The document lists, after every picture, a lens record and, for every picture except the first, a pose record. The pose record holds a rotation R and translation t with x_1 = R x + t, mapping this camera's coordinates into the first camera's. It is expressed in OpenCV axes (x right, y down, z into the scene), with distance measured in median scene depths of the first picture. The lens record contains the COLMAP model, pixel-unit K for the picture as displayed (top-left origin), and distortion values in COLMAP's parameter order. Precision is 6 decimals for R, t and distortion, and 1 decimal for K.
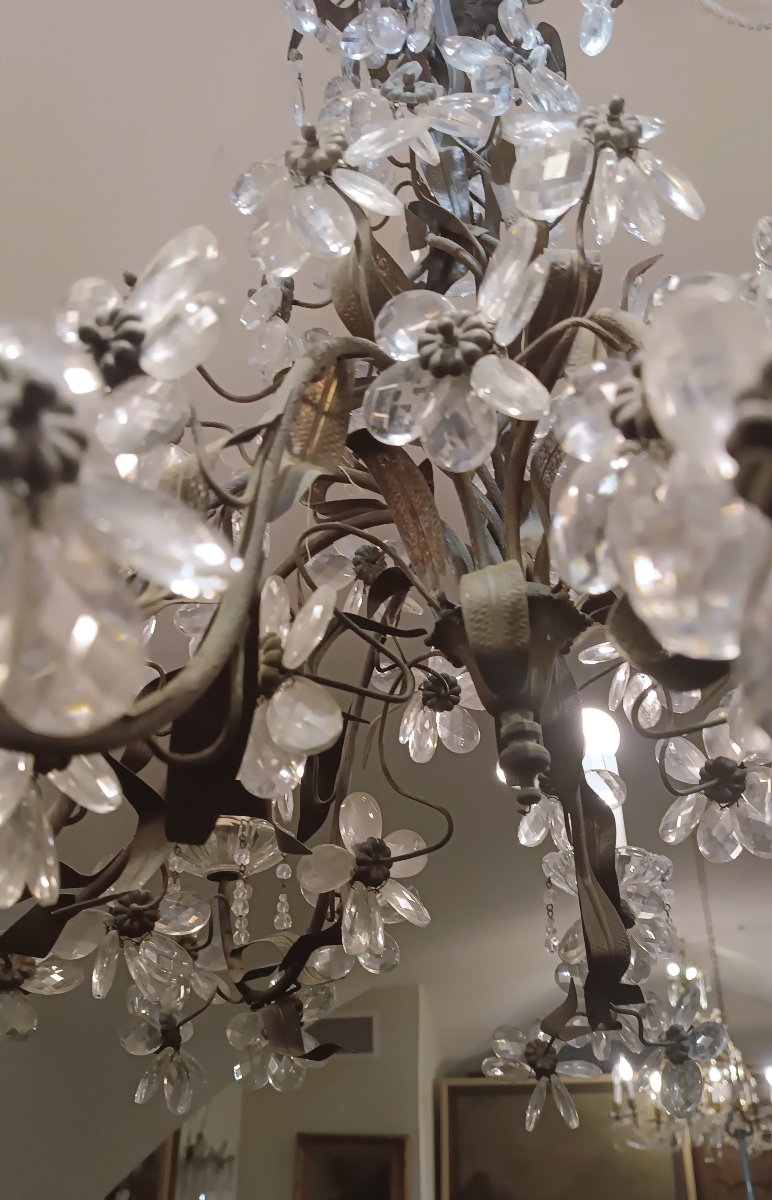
lens RADIAL K [[782.4, 0, 386.0], [0, 782.4, 600.0], [0, 0, 1]] dist [-0.006671, -0.001604]
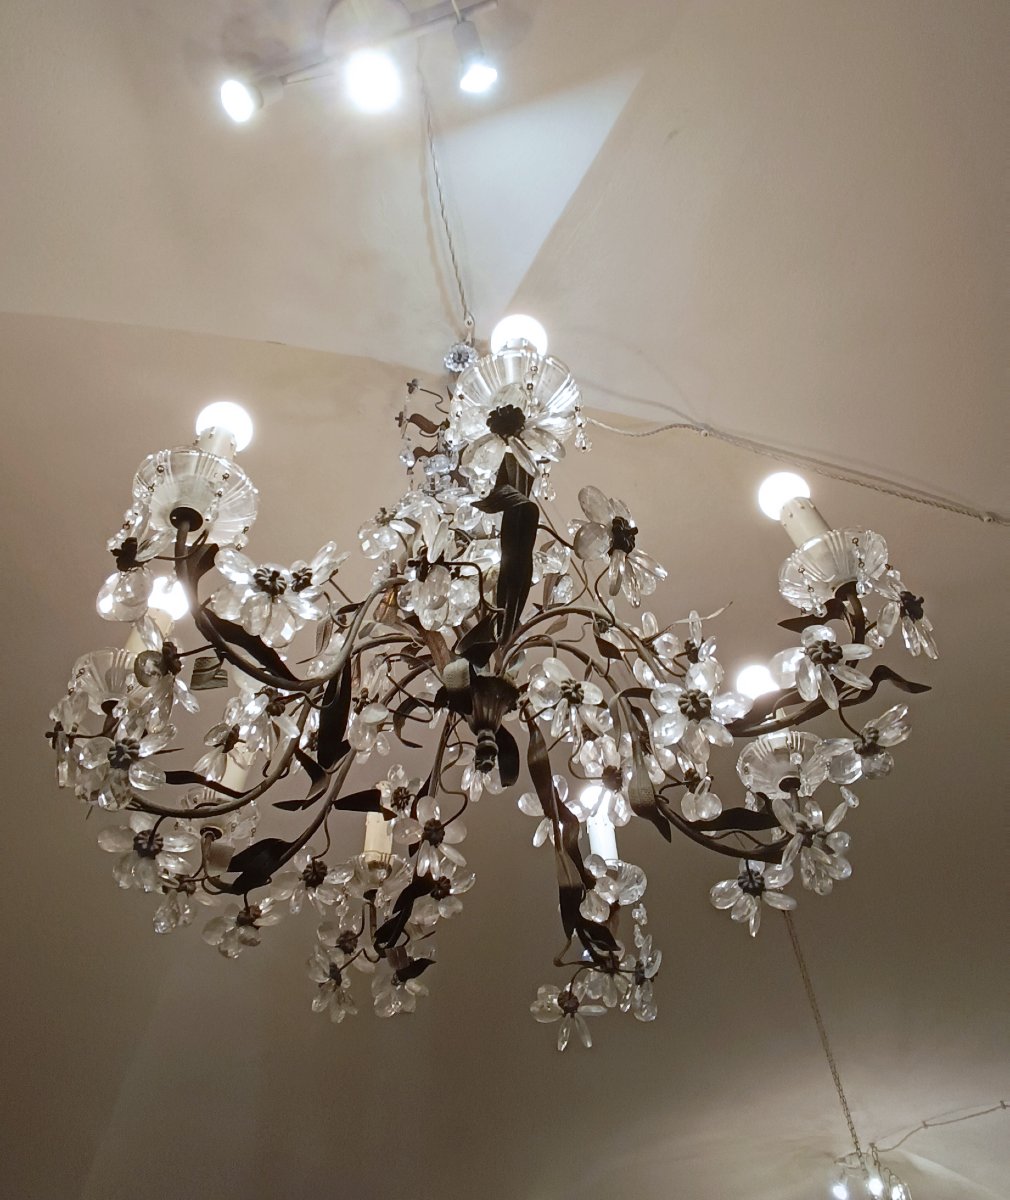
lens RADIAL K [[567.6, 0, 505.0], [0, 567.6, 600.0], [0, 0, 1]] dist [0.002245, 0.000382]
pose [[0.995412, -0.087651, -0.038373, 0.333989], [0.069278, 0.936841, -0.342825, 0.368892], [0.065998, 0.338594, 0.938615, -0.658716]]
